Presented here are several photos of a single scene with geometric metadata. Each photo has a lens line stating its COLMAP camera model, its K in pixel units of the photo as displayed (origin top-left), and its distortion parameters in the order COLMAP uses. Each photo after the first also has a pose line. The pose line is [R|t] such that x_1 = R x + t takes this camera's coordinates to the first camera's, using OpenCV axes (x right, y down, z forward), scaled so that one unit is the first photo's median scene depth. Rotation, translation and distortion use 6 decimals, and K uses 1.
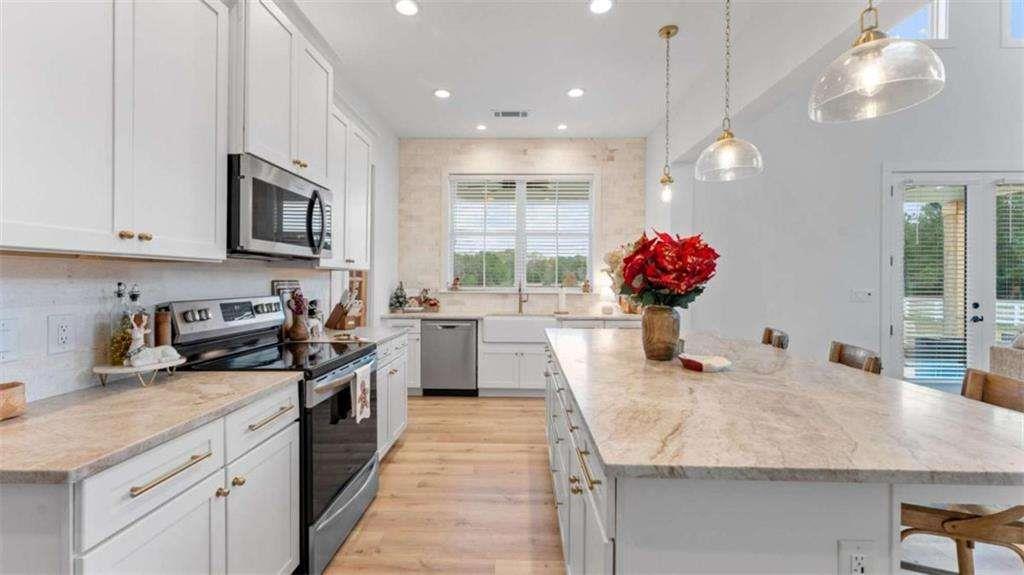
lens RADIAL K [[412.2, 0, 512.0], [0, 412.2, 287.5], [0, 0, 1]] dist [0.000238, 0.000034]
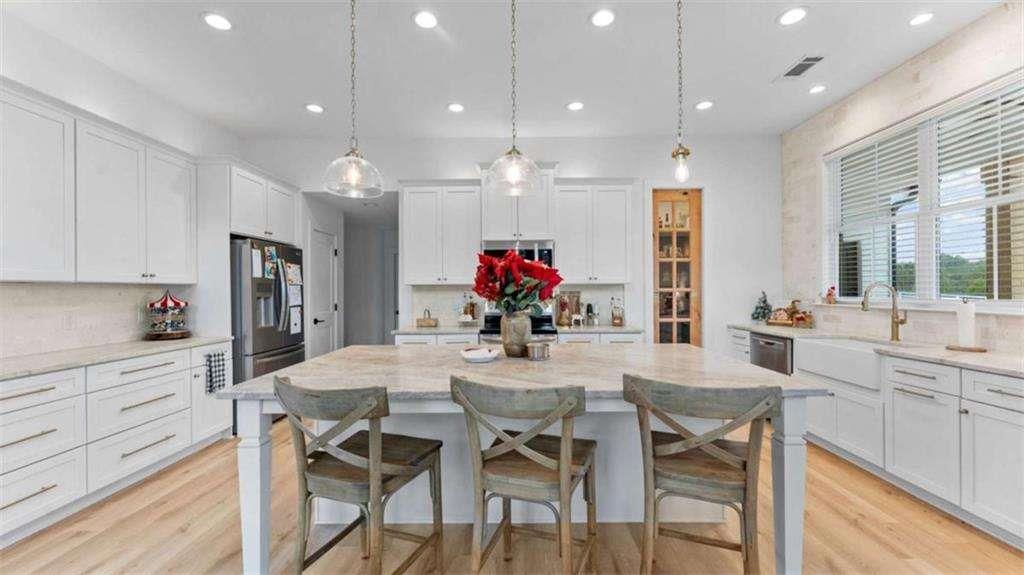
lens RADIAL K [[412.2, 0, 512.0], [0, 412.2, 287.5], [0, 0, 1]] dist [0.000238, 0.000034]
pose [[0.005696, -0.016866, -0.999842, 0.713398], [-0.007141, 0.999832, -0.016907, -0.004436], [0.999958, 0.007236, 0.005575, 0.452071]]
